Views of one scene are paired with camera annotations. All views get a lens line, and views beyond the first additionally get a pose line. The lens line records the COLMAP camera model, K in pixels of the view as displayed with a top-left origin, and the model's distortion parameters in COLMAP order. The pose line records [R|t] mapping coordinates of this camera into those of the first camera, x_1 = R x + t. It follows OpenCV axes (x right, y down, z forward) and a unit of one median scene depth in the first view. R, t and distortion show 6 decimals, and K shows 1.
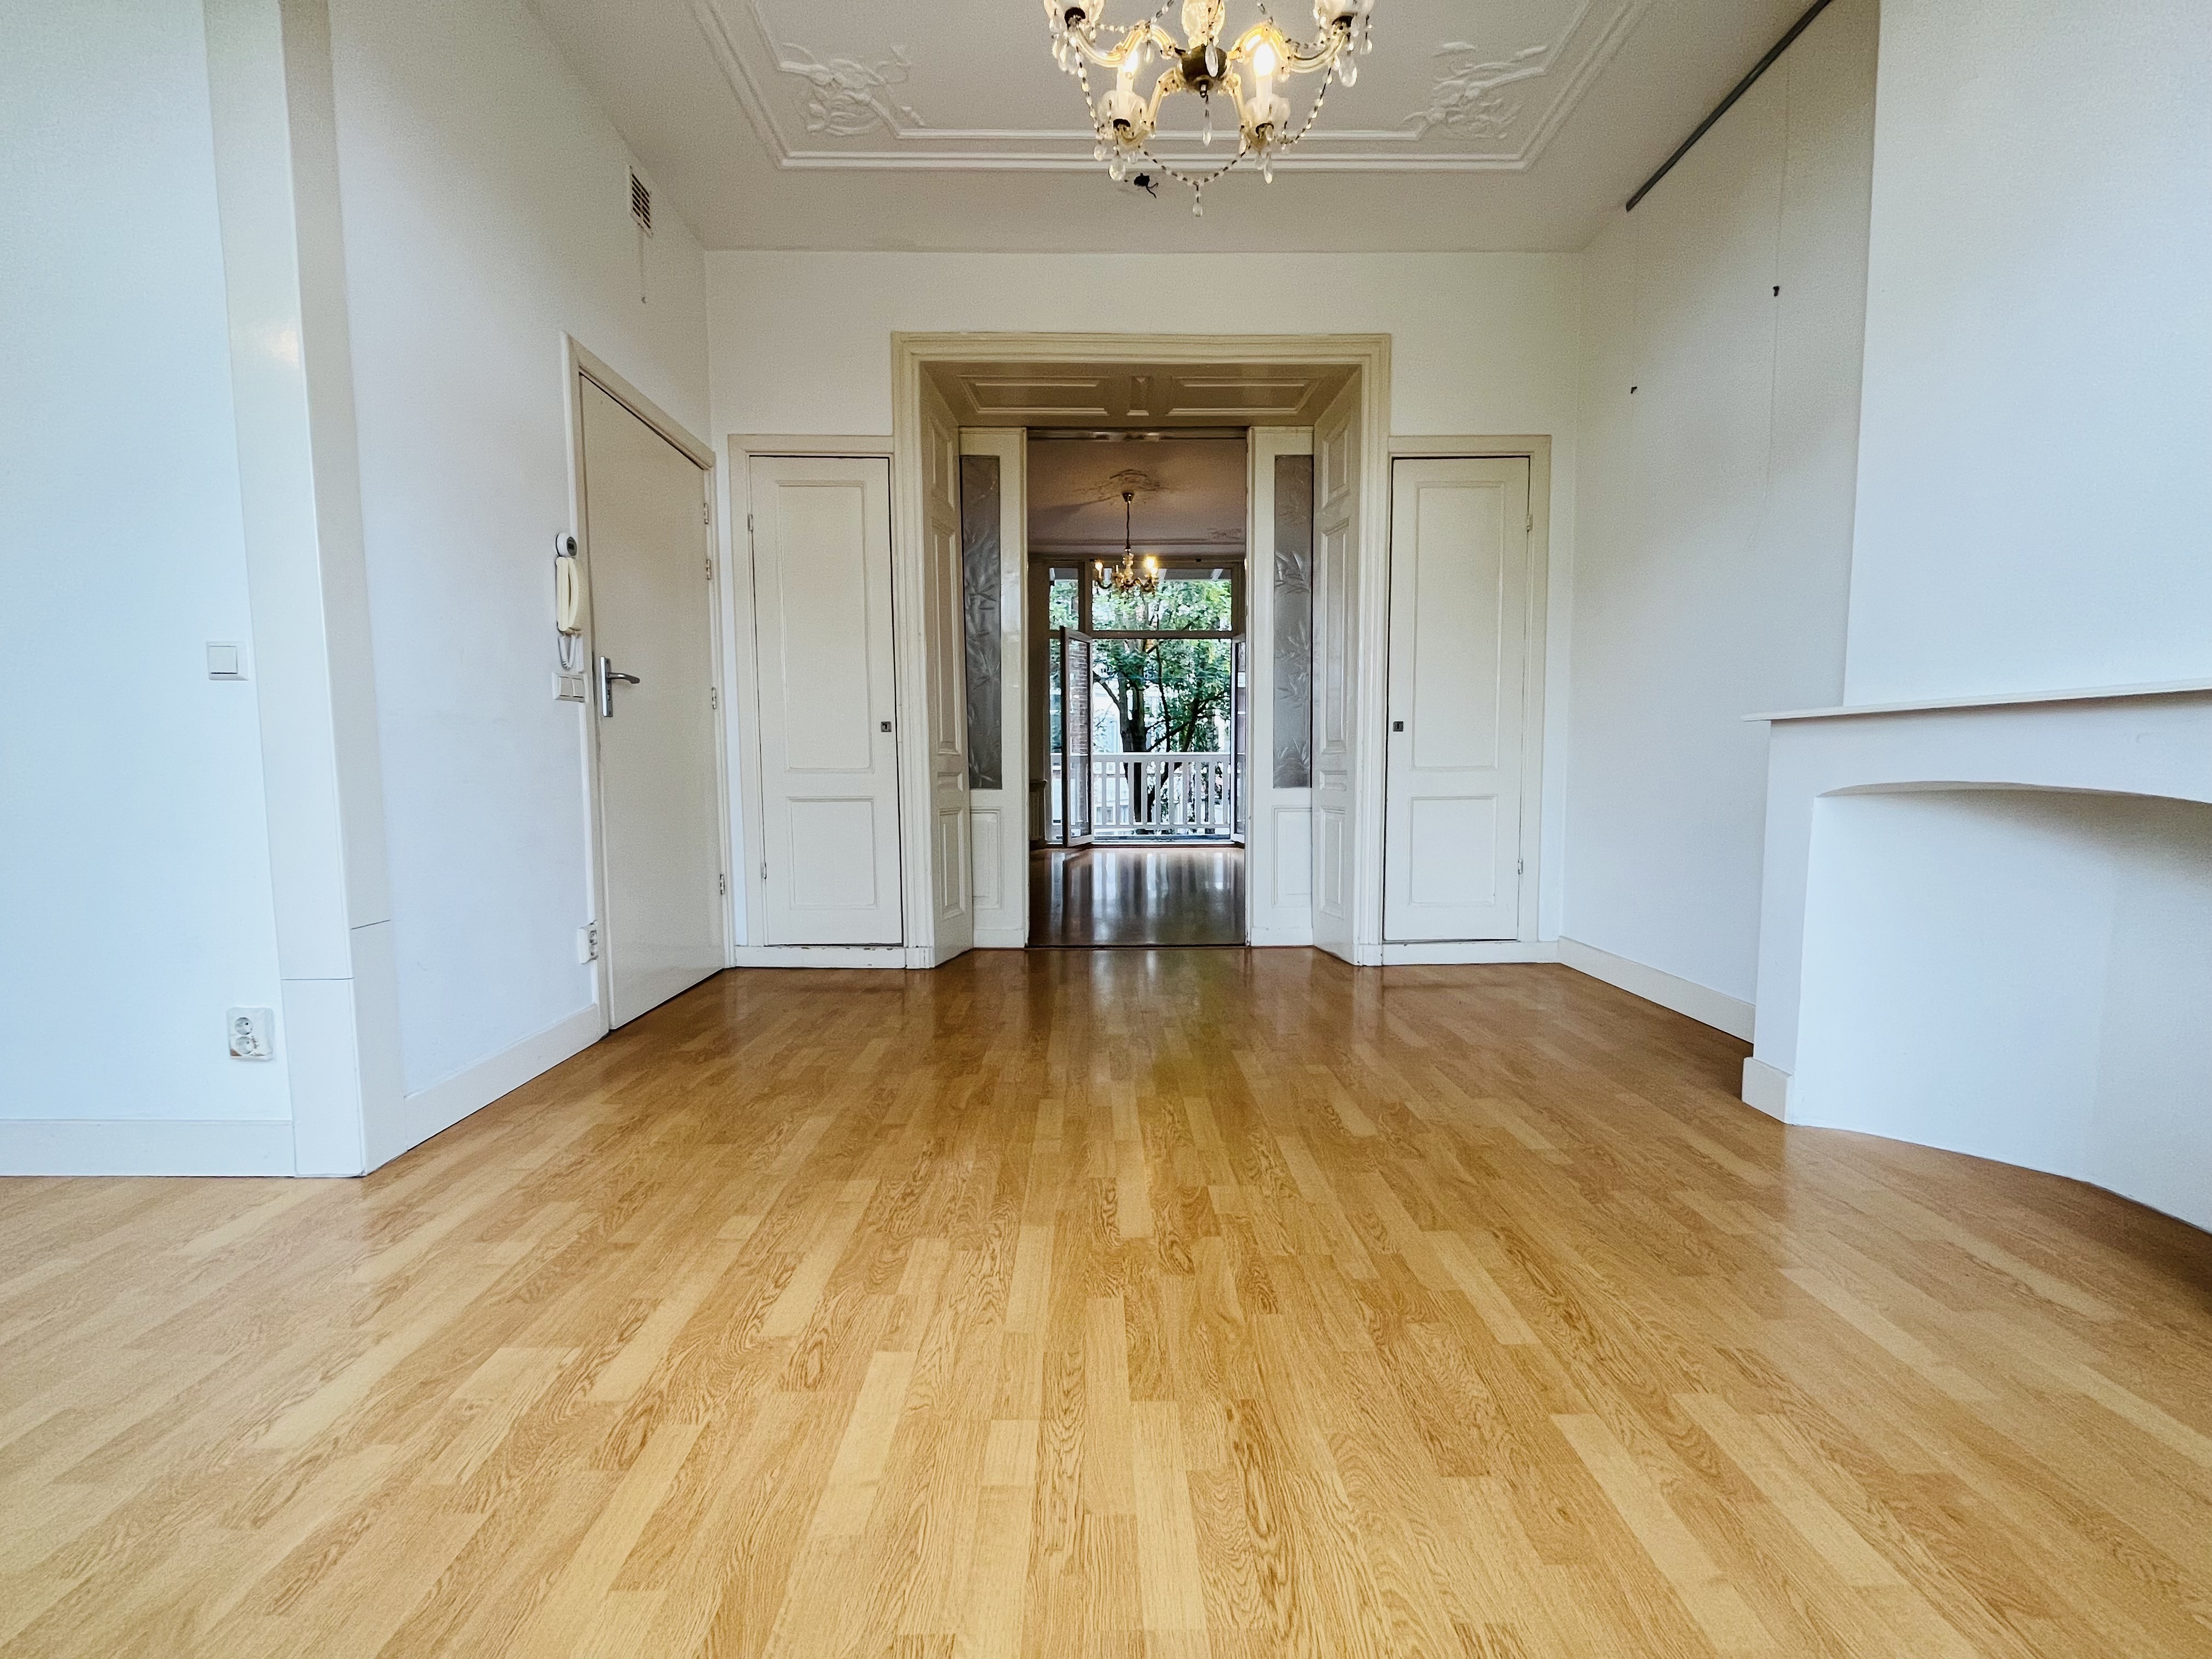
lens RADIAL K [[896.3, 0, 1102.6], [0, 896.3, 831.2], [0, 0, 1]] dist [-0.002334, -0.000348]
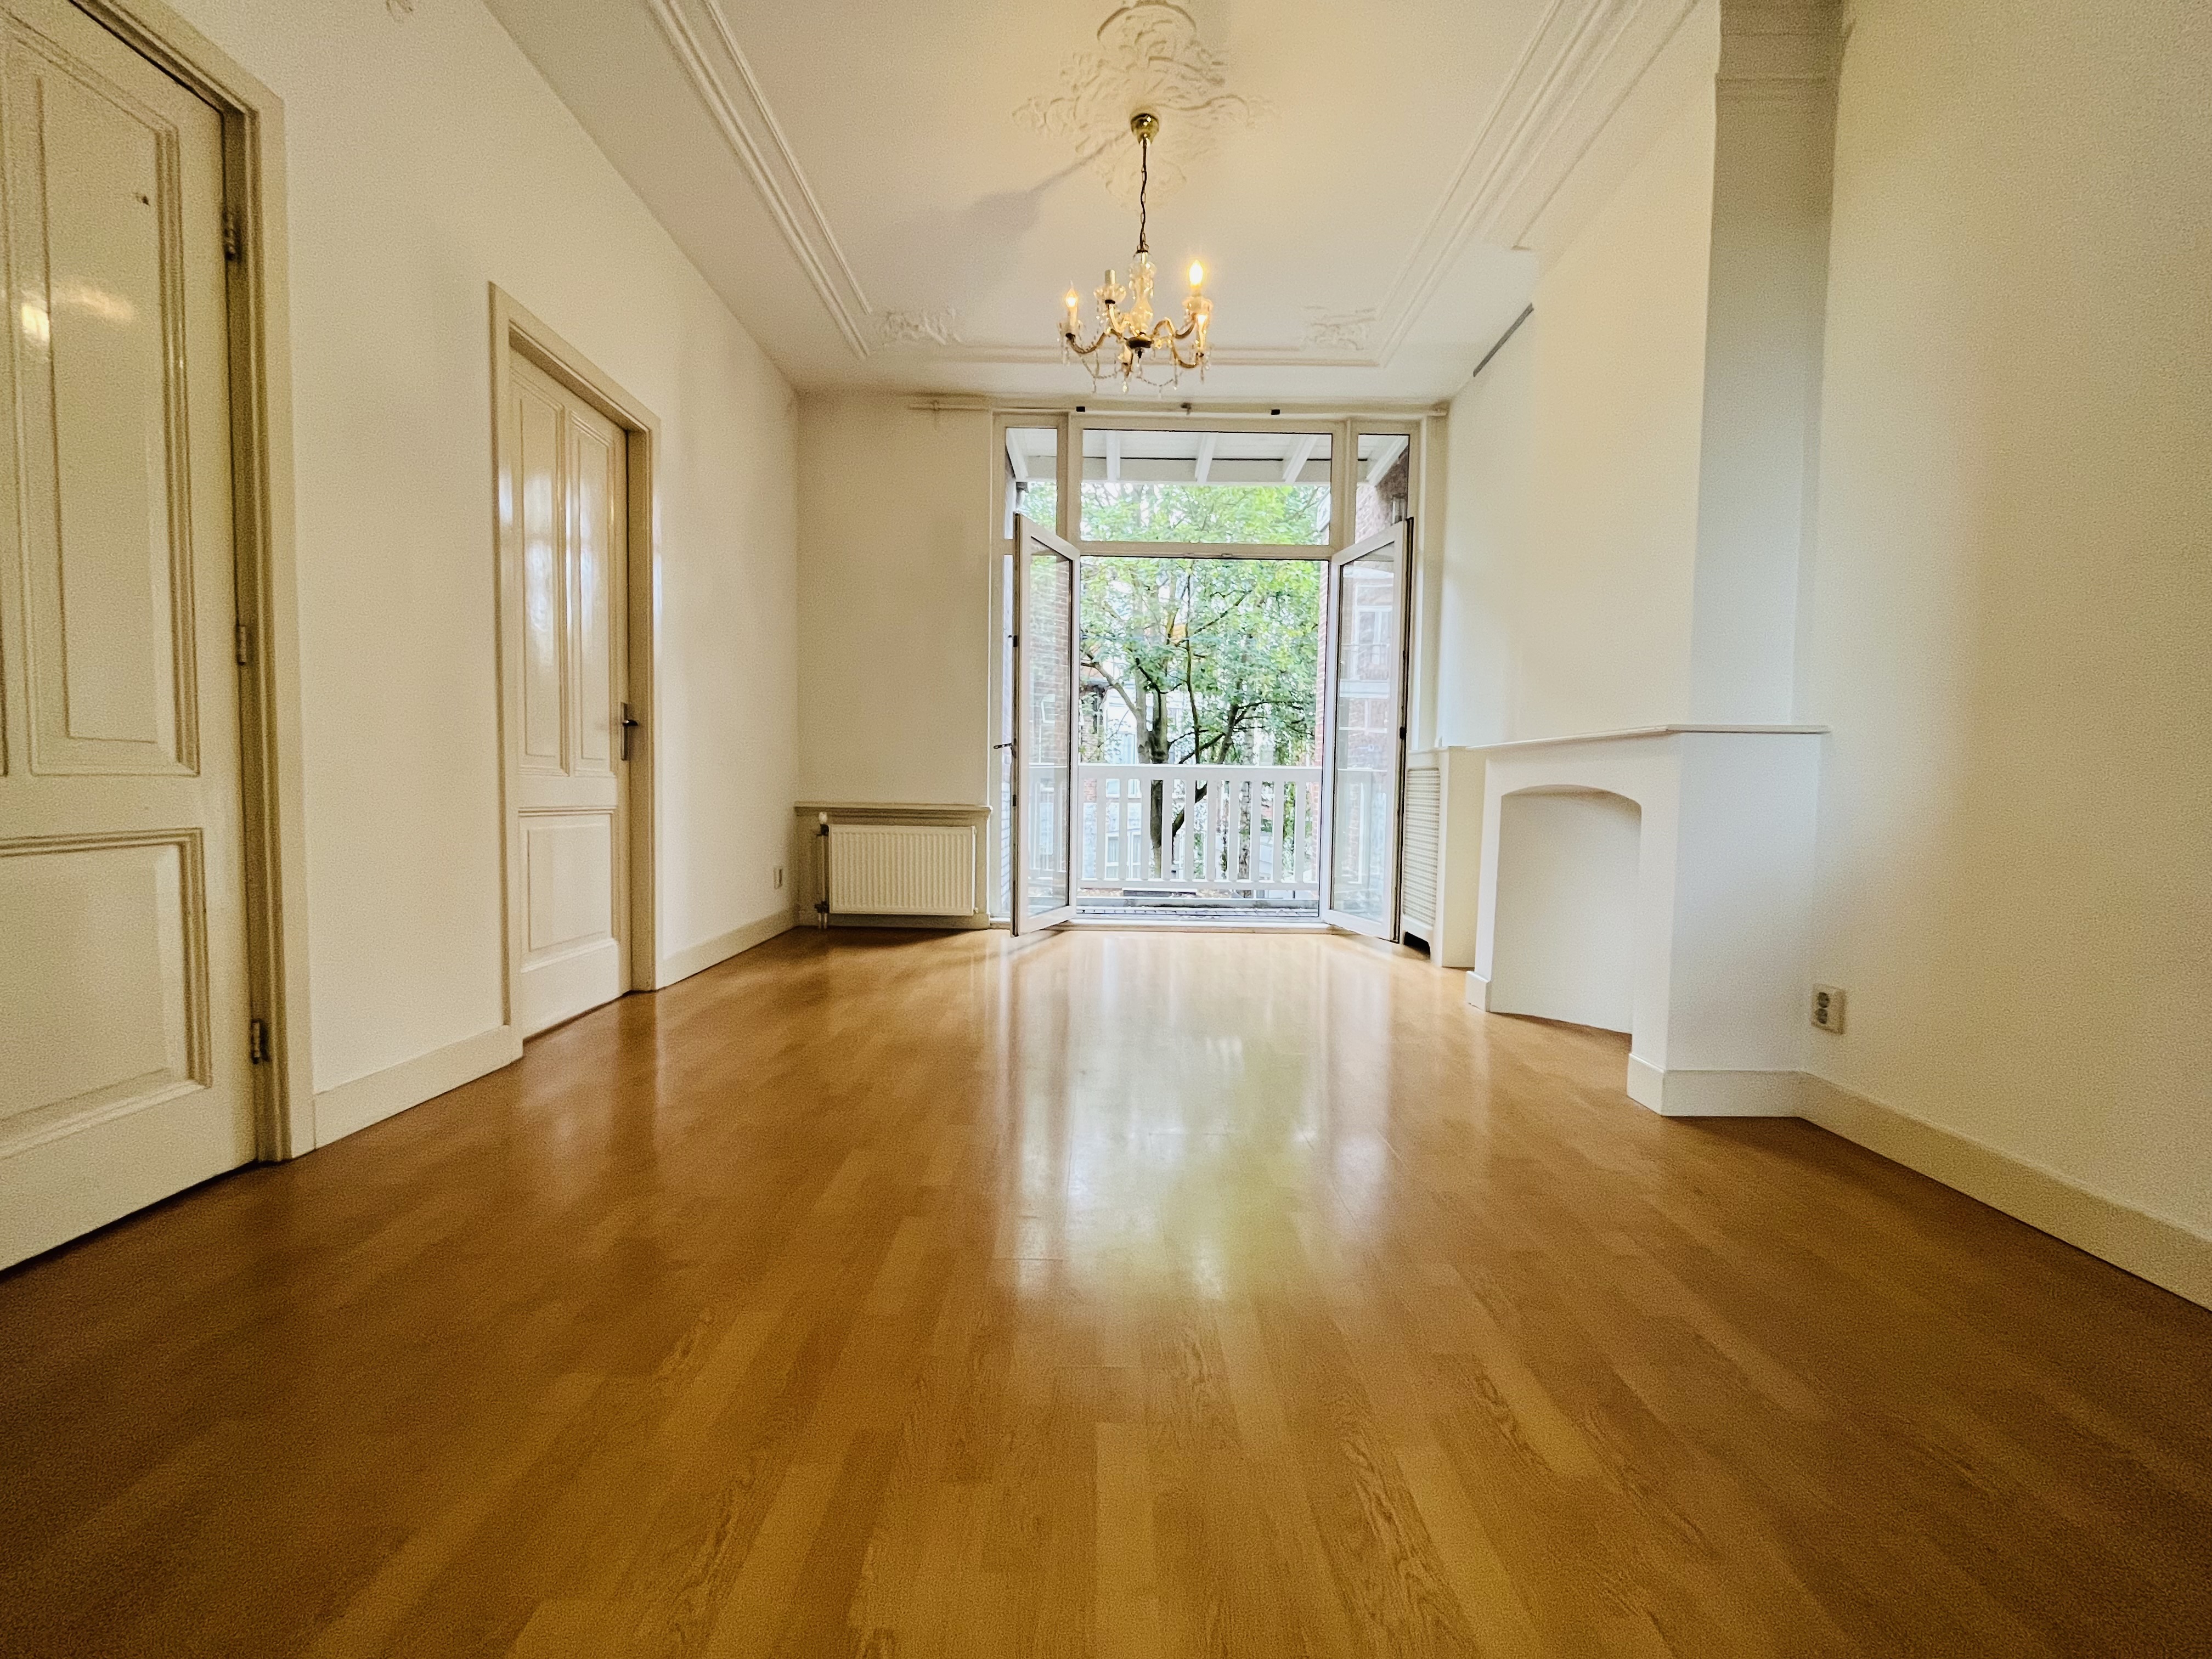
lens RADIAL K [[896.3, 0, 1103.5], [0, 896.3, 842.2], [0, 0, 1]] dist [-0.002334, -0.000348]
pose [[0.999561, 0.020857, -0.021027, 0.043970], [-0.021148, 0.999683, -0.013697, -0.066764], [0.020734, 0.014136, 0.999685, 1.042677]]
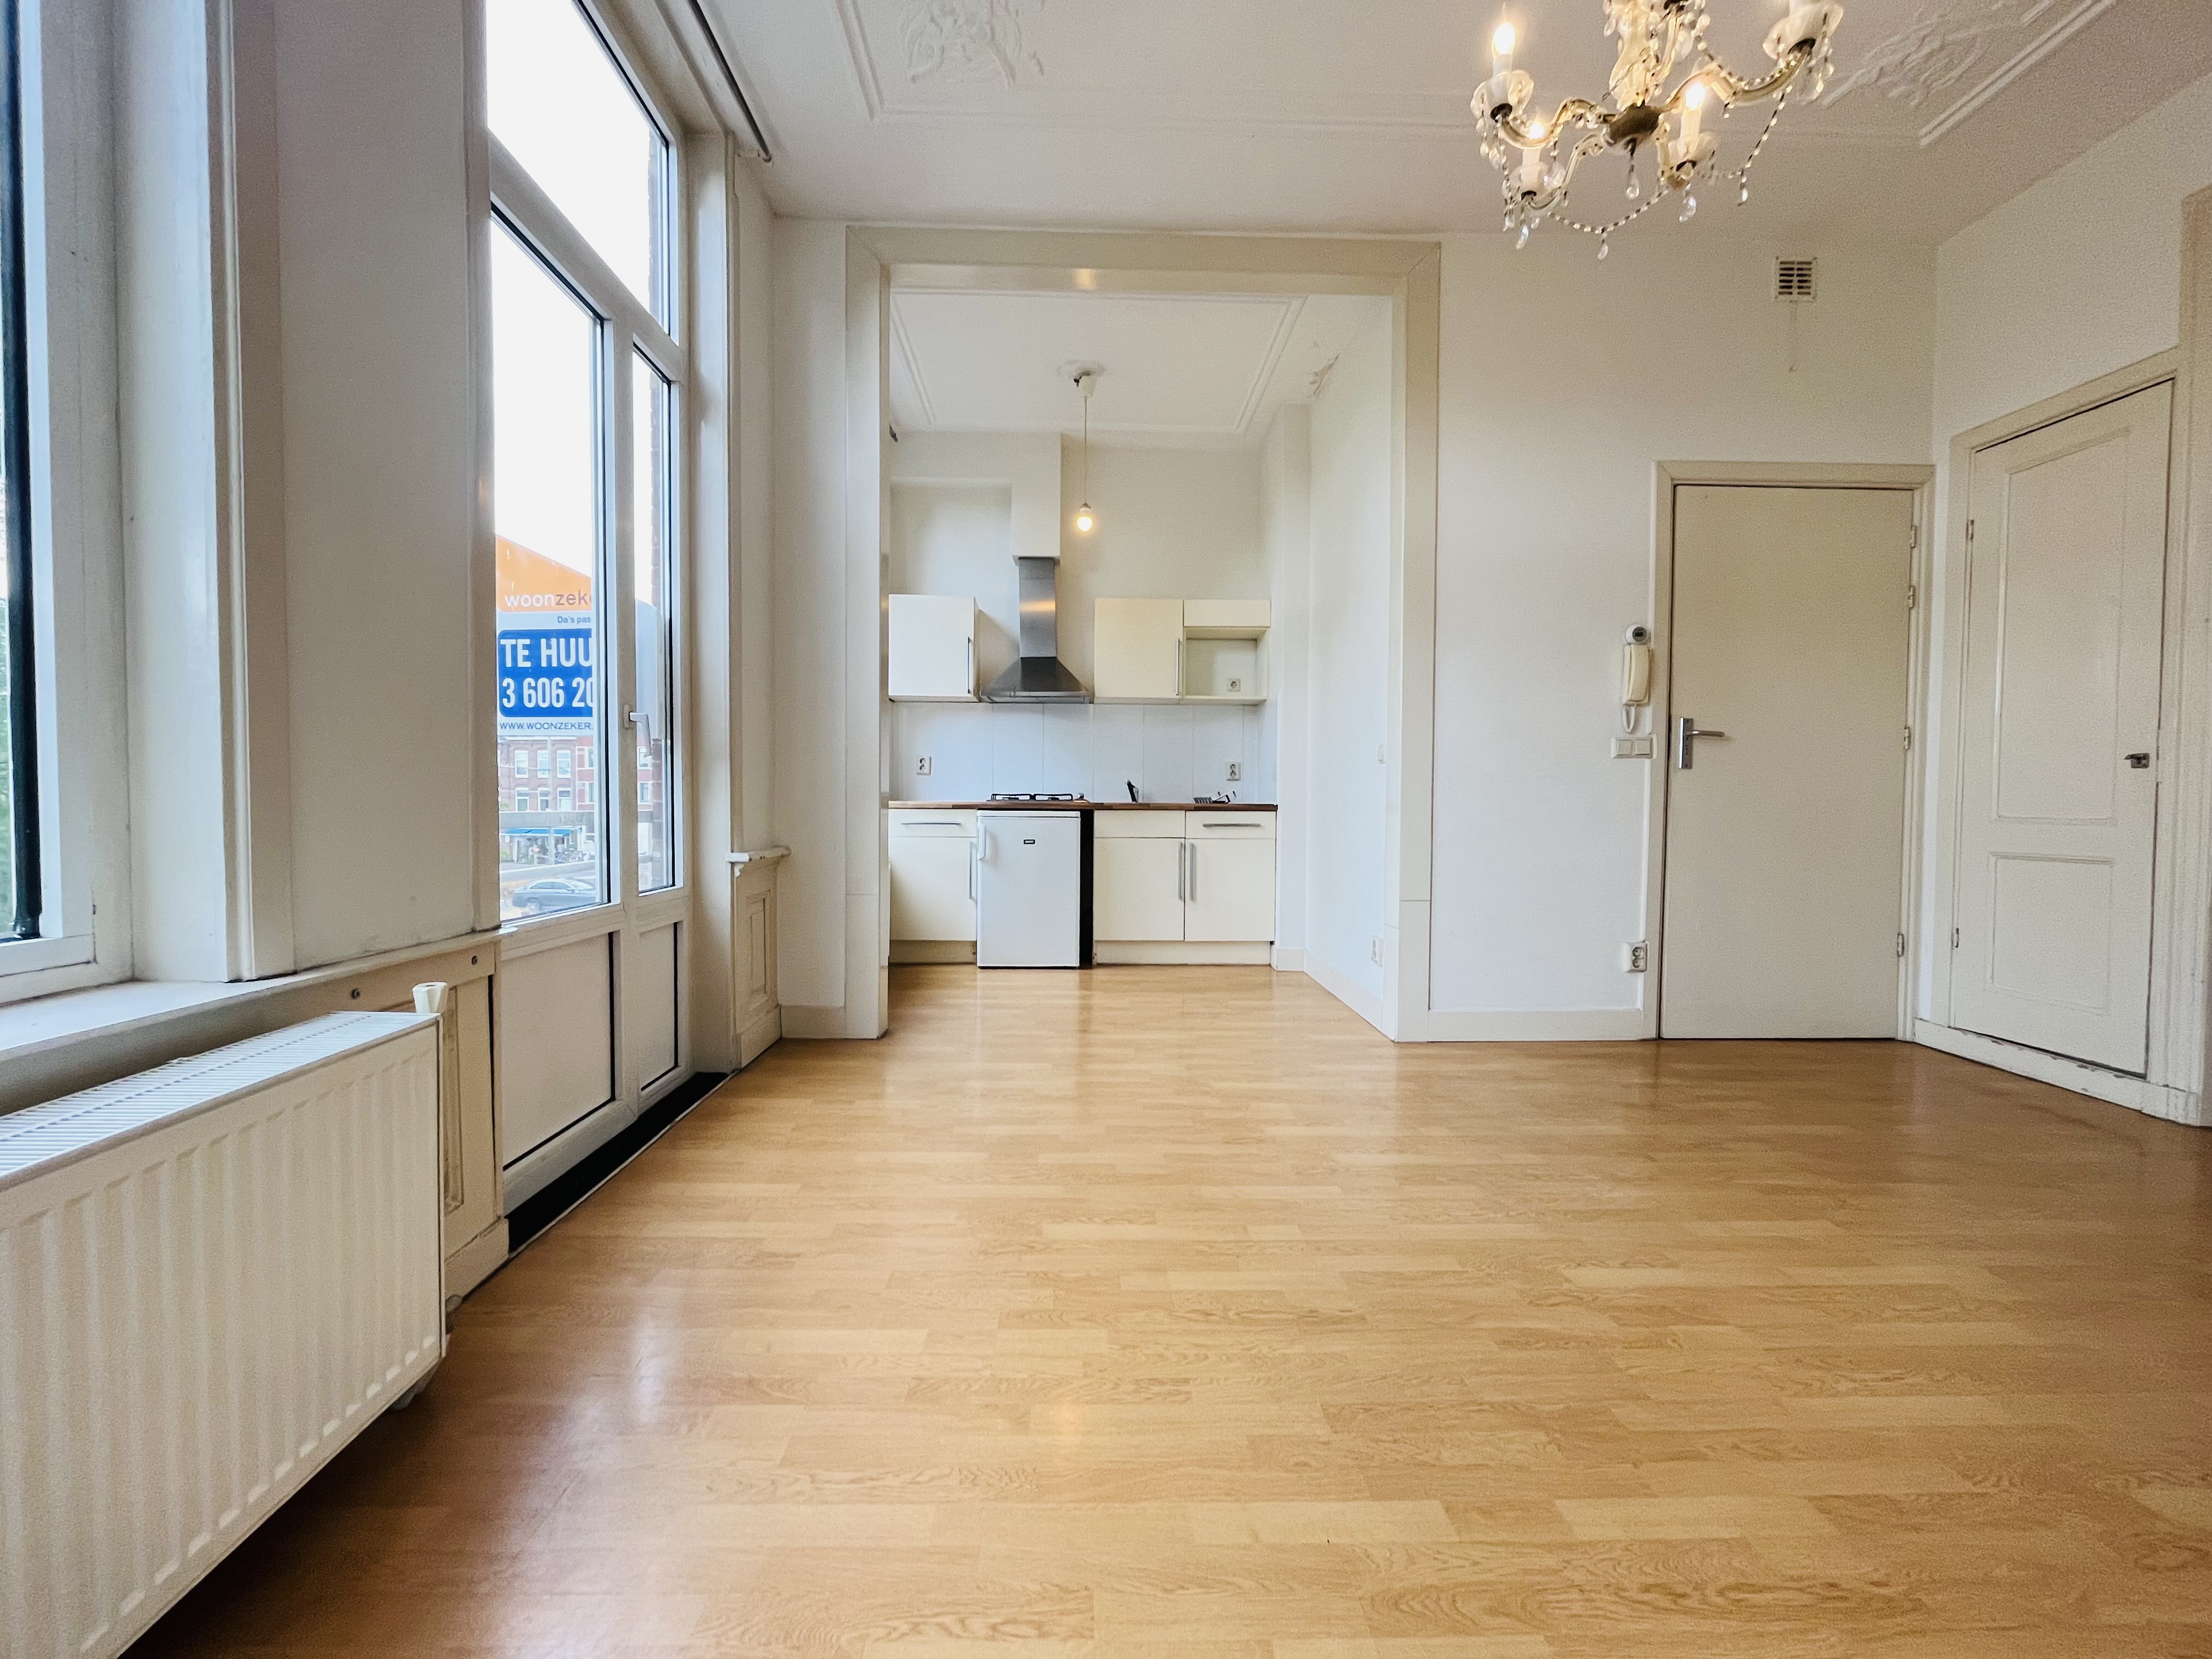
lens RADIAL K [[896.3, 0, 1102.2], [0, 896.3, 831.5], [0, 0, 1]] dist [-0.002334, -0.000348]
pose [[0.014669, 0.036446, -0.999228, 0.439485], [-0.080967, 0.996097, 0.035143, -0.019797], [0.996609, 0.080389, 0.017563, 0.175222]]
